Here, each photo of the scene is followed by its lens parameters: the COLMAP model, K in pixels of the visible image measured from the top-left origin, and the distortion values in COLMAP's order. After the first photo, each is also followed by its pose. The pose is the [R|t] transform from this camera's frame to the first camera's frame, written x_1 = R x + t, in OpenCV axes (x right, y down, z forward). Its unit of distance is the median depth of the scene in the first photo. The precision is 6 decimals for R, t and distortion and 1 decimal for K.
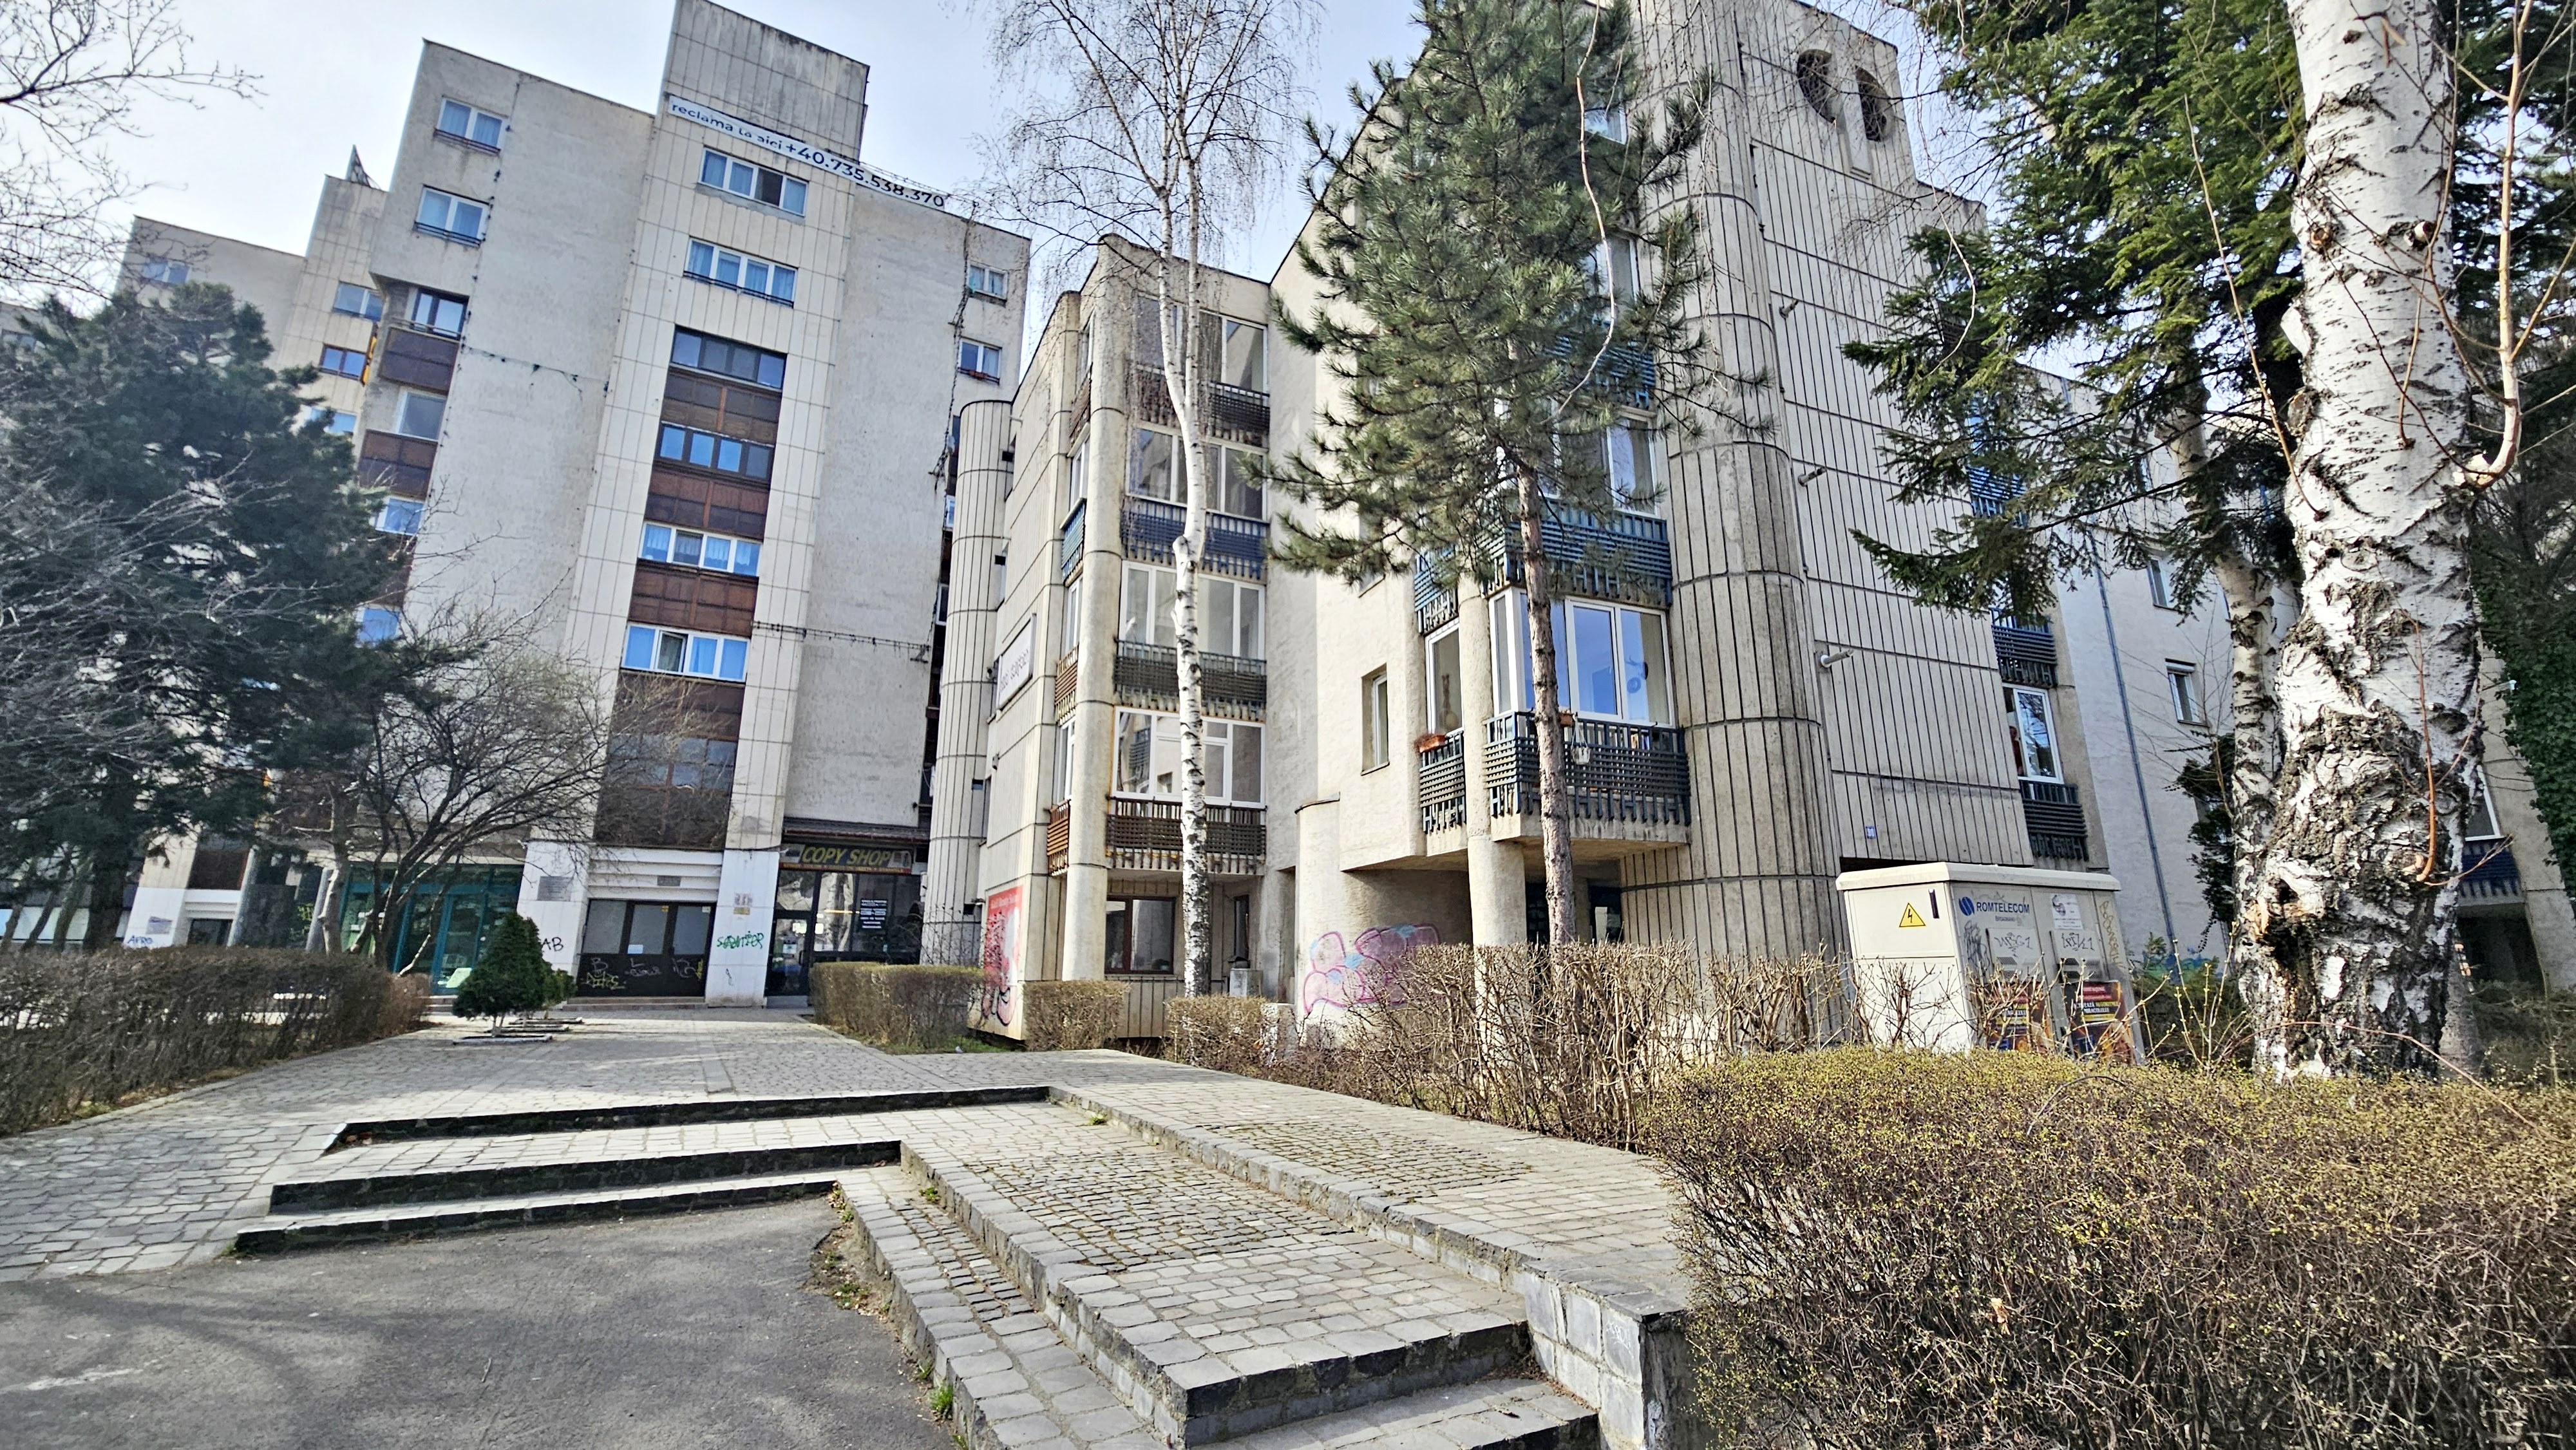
lens RADIAL K [[1012.1, 0, 1288.0], [0, 1012.1, 725.0], [0, 0, 1]] dist [-0.000053, -0.000352]
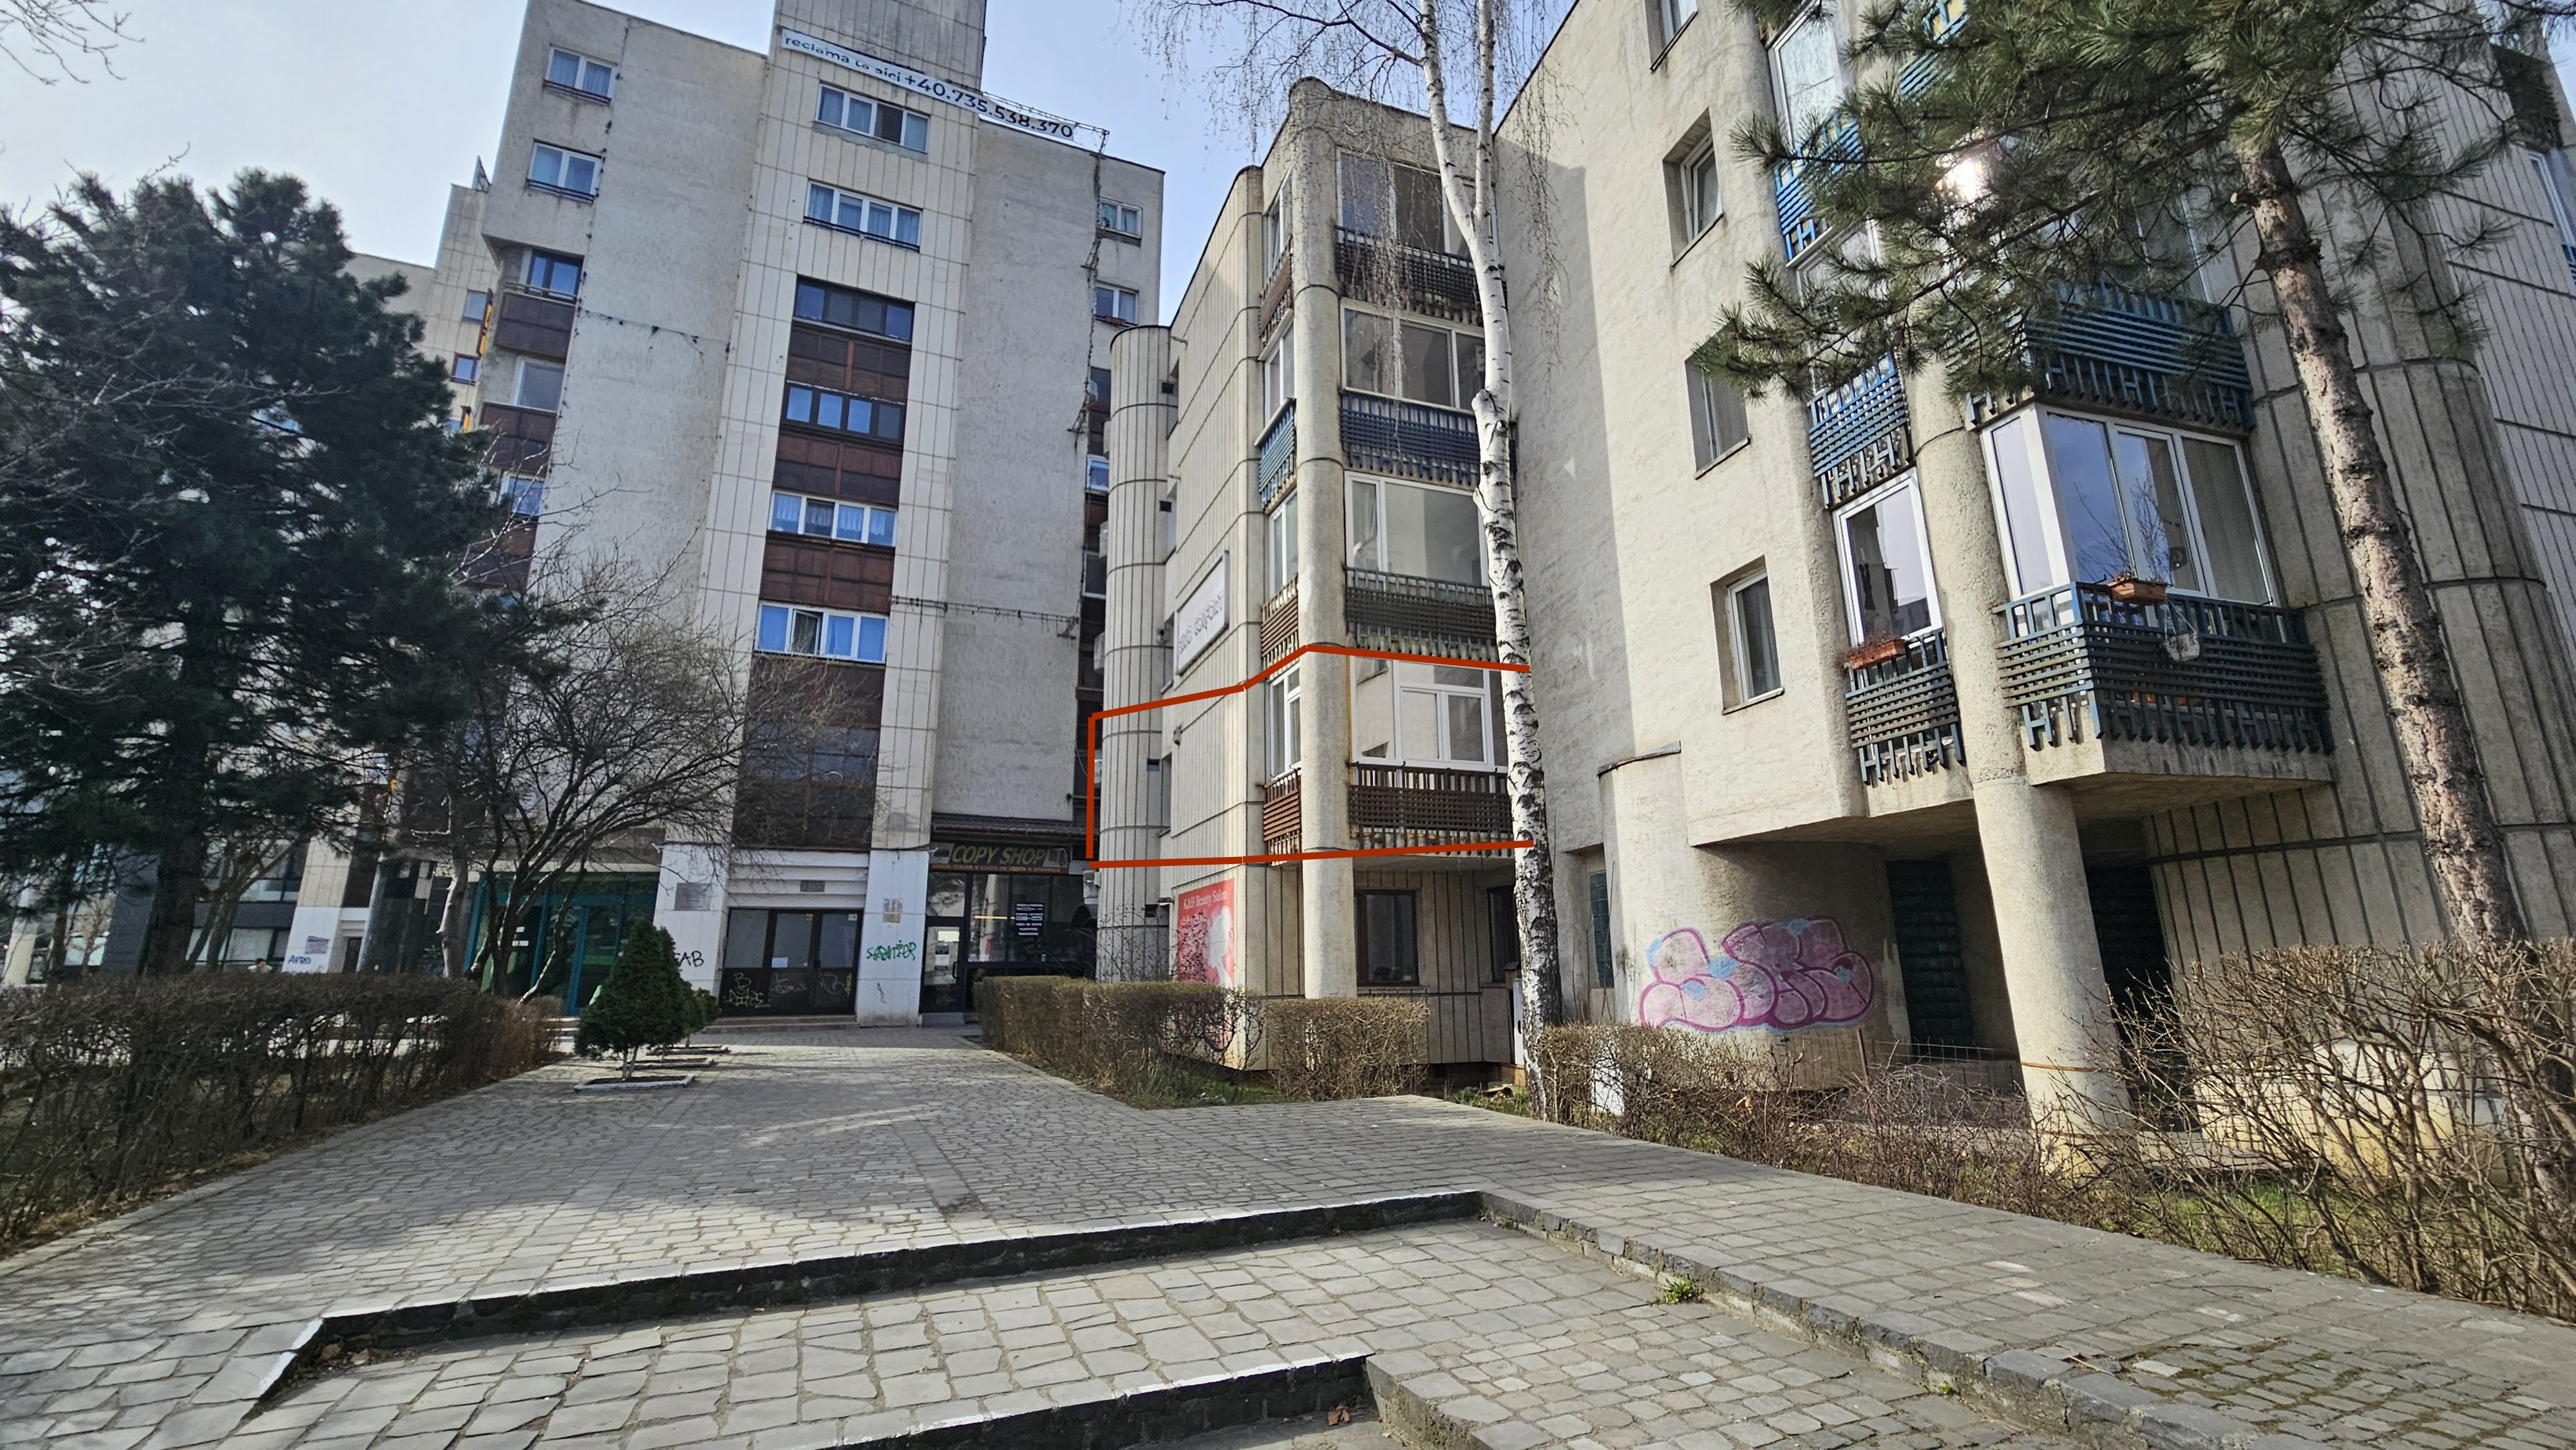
lens RADIAL K [[1012.1, 0, 1288.0], [0, 1012.1, 725.0], [0, 0, 1]] dist [-0.000053, -0.000352]
pose [[0.995099, -0.035674, -0.092227, -0.105348], [0.035464, 0.999363, -0.003917, 0.029960], [0.092308, 0.000627, 0.995730, 0.147024]]
